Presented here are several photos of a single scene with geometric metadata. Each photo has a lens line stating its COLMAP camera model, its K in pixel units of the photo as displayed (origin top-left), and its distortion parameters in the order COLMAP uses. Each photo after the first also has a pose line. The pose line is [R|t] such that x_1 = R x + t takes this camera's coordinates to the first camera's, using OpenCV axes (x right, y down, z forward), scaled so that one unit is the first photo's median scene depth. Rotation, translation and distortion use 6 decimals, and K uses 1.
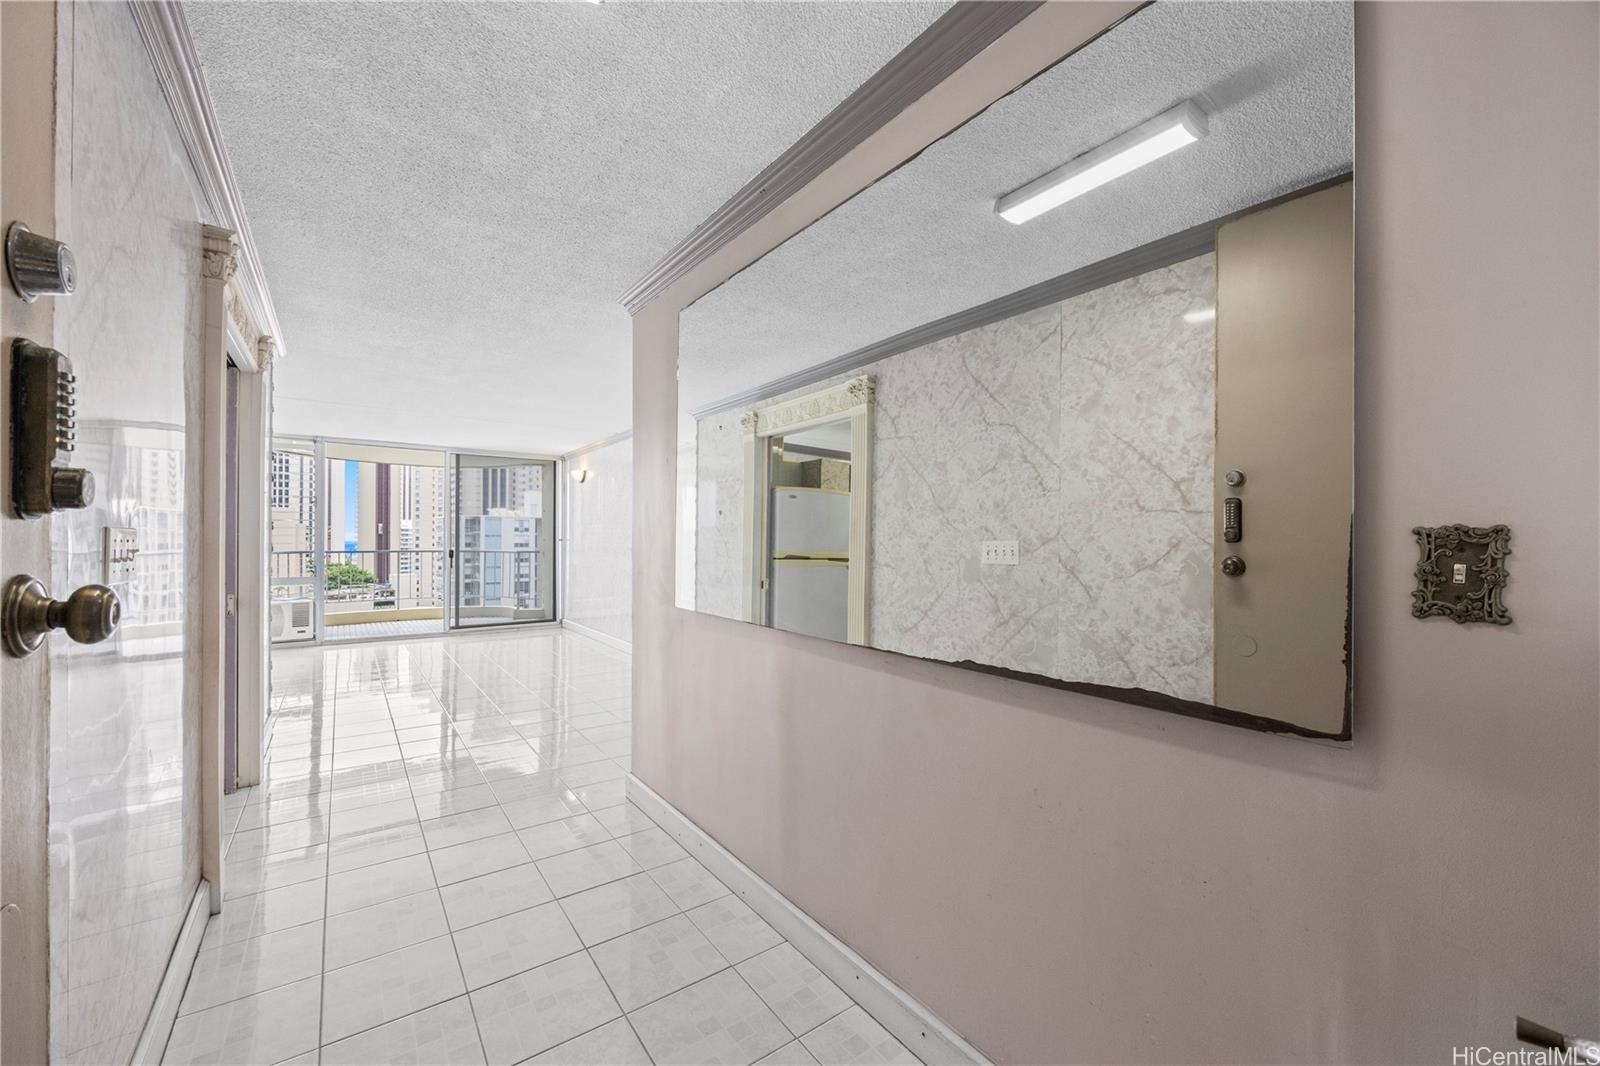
lens RADIAL K [[620.9, 0, 796.8], [0, 620.9, 531.7], [0, 0, 1]] dist [-0.002105, -0.000800]
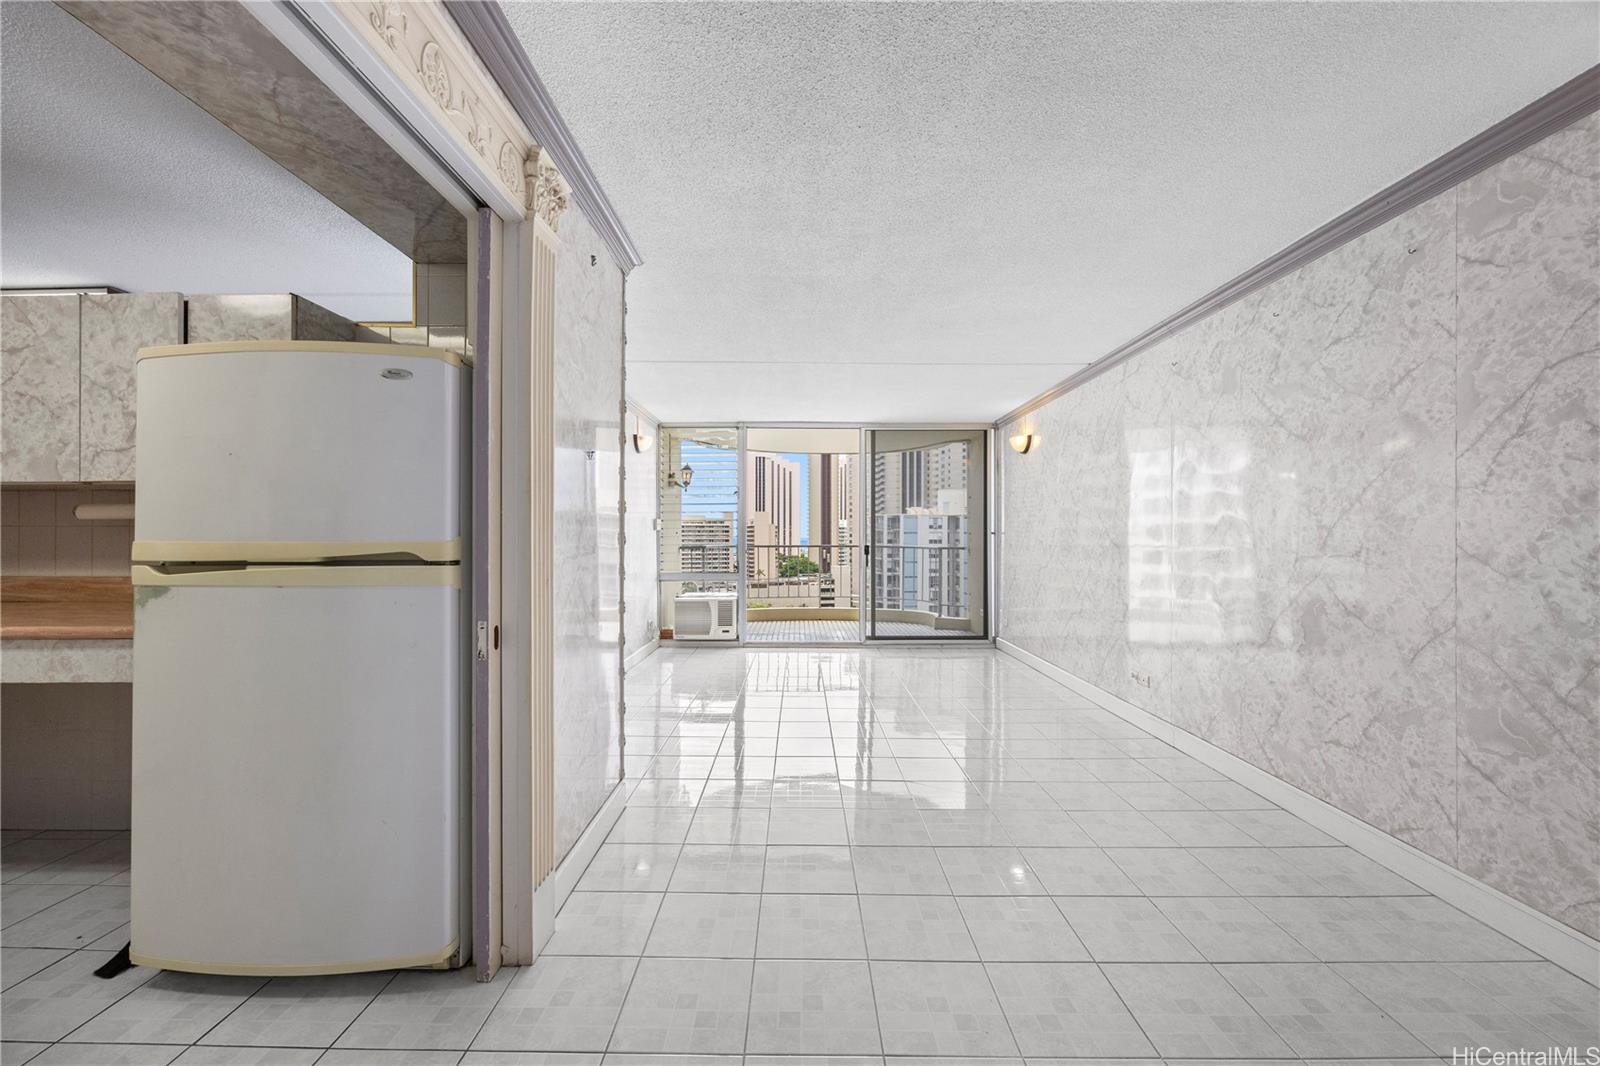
lens RADIAL K [[620.9, 0, 796.8], [0, 620.9, 531.7], [0, 0, 1]] dist [-0.002105, -0.000800]
pose [[0.804192, -0.004751, -0.594351, -0.028264], [0.007708, 0.999967, 0.002436, 0.001771], [0.594320, -0.006540, 0.804202, 0.056578]]
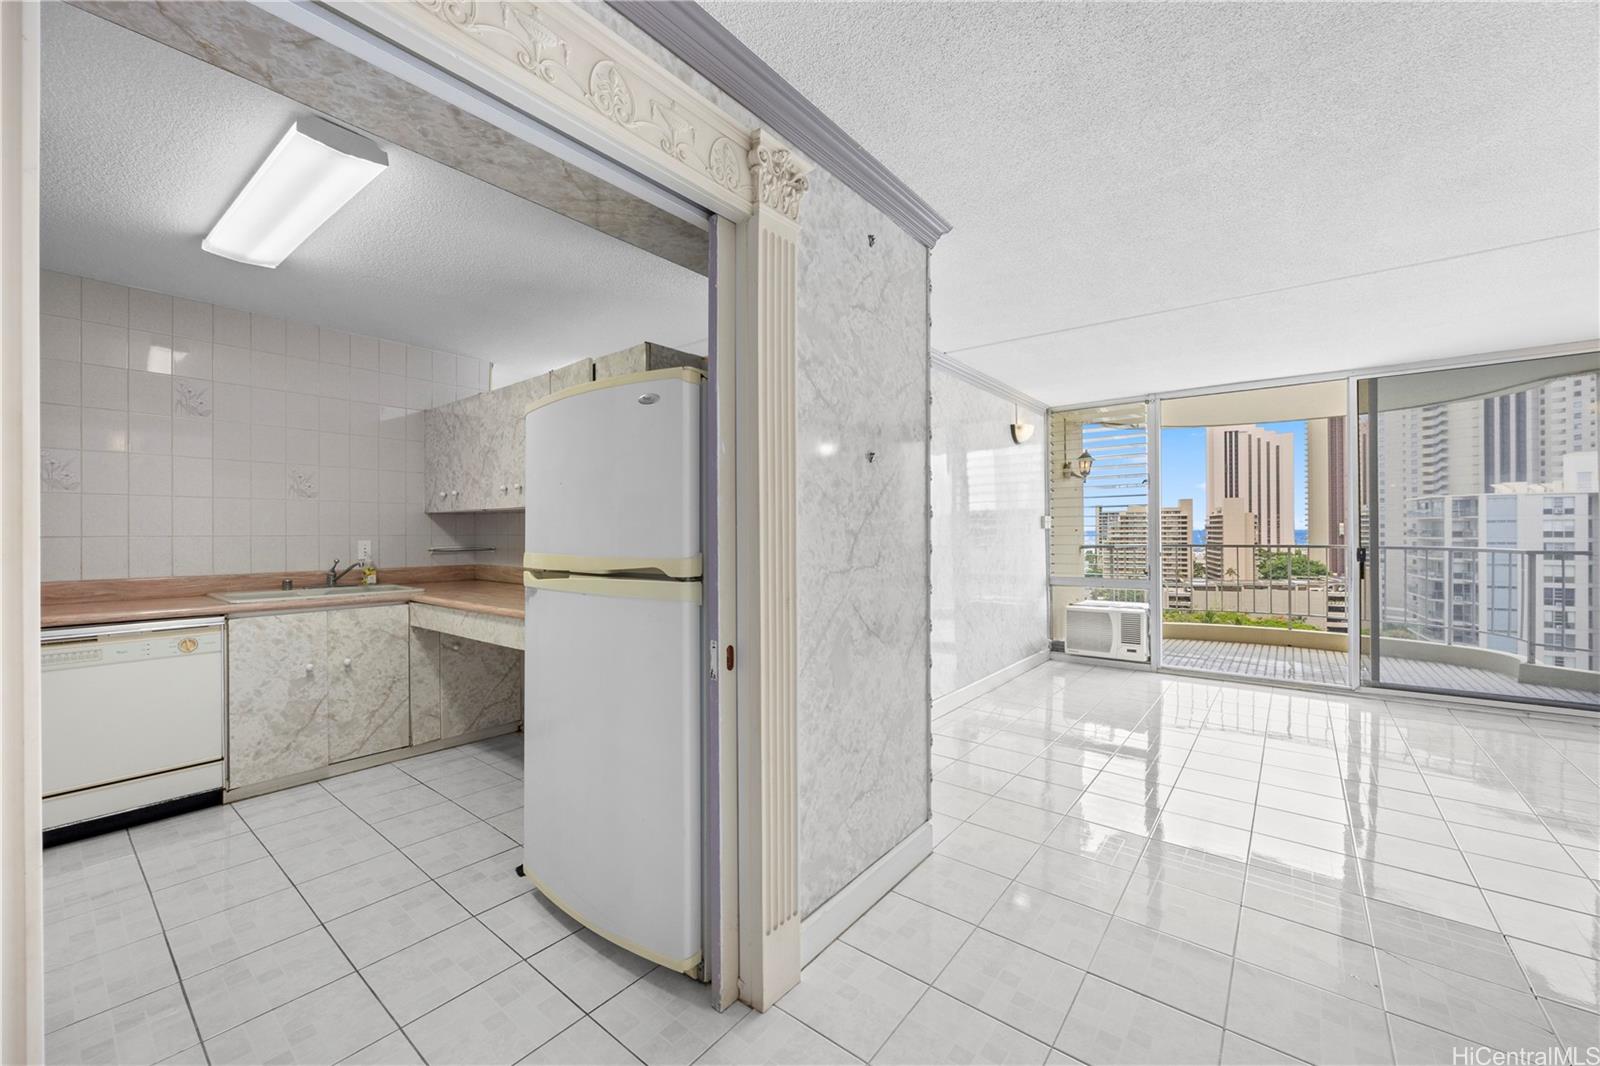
lens RADIAL K [[620.9, 0, 796.8], [0, 620.9, 531.7], [0, 0, 1]] dist [-0.002105, -0.000800]
pose [[0.260150, -0.001531, -0.965567, -0.029257], [0.019444, 0.999804, 0.003653, 0.000527], [0.965372, -0.019725, 0.260129, 0.072541]]
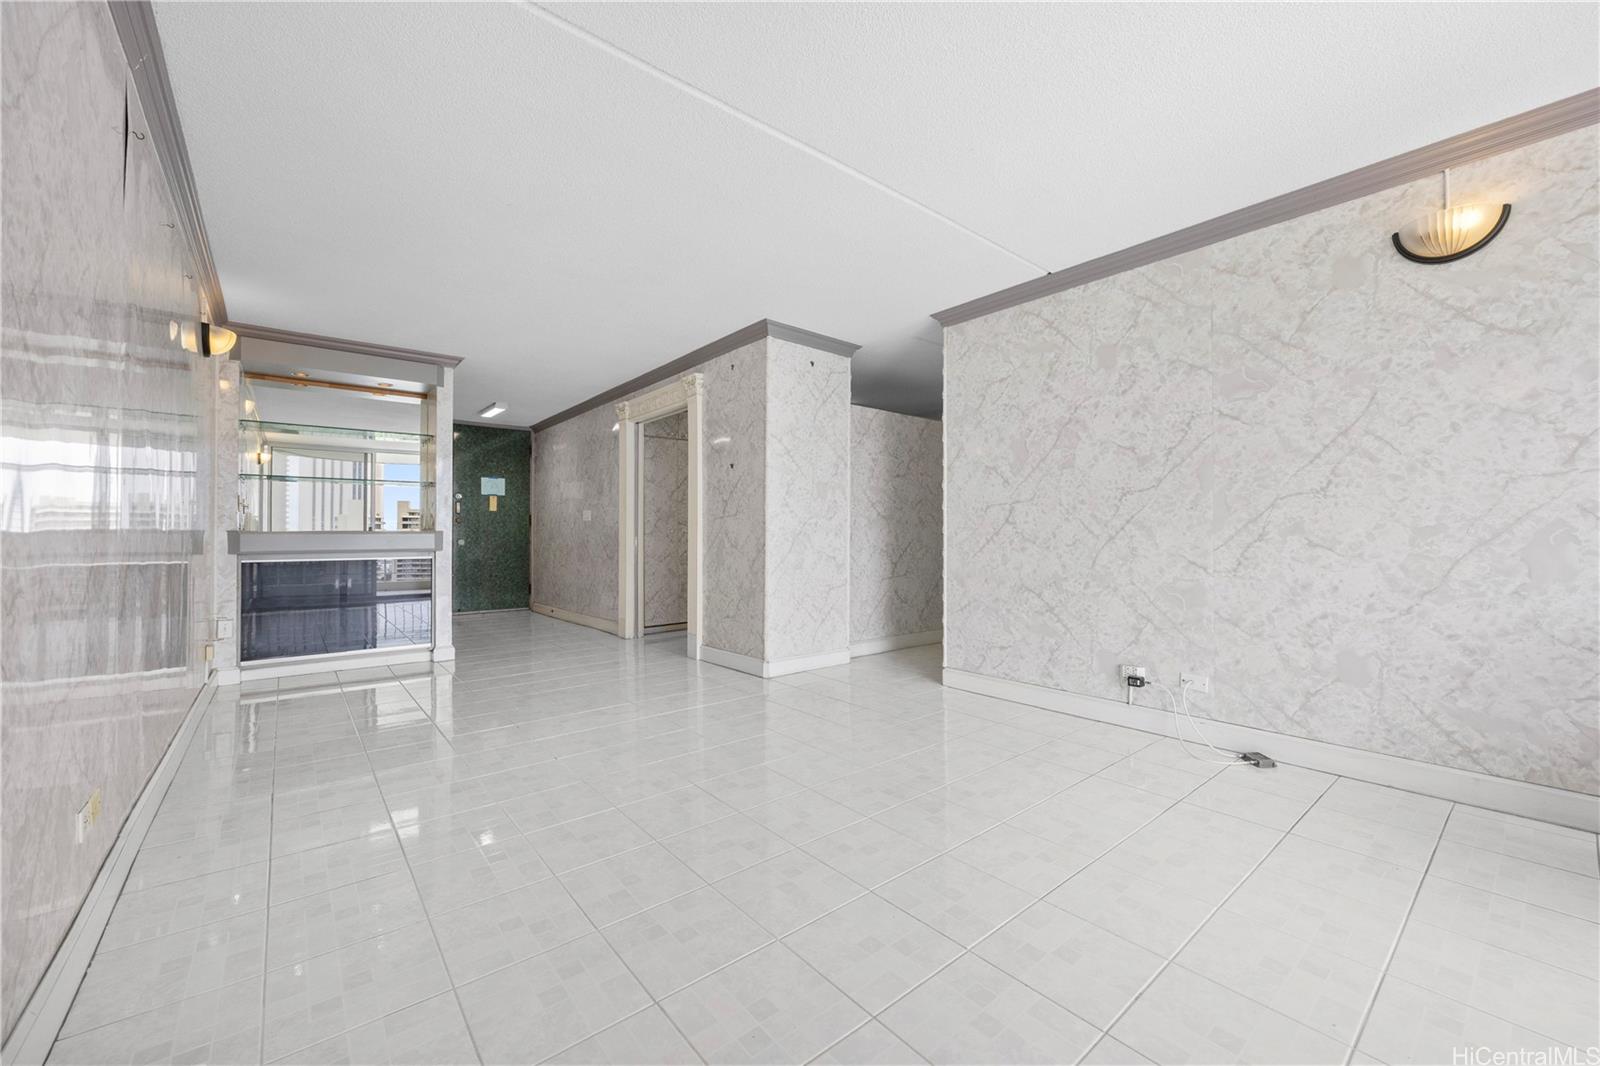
lens RADIAL K [[620.9, 0, 796.8], [0, 620.9, 531.7], [0, 0, 1]] dist [-0.002105, -0.000800]
pose [[-0.997909, -0.009717, -0.063898, -0.084912], [-0.007717, 0.999475, -0.031479, 0.010667], [0.064171, -0.030920, -0.997460, 0.212551]]
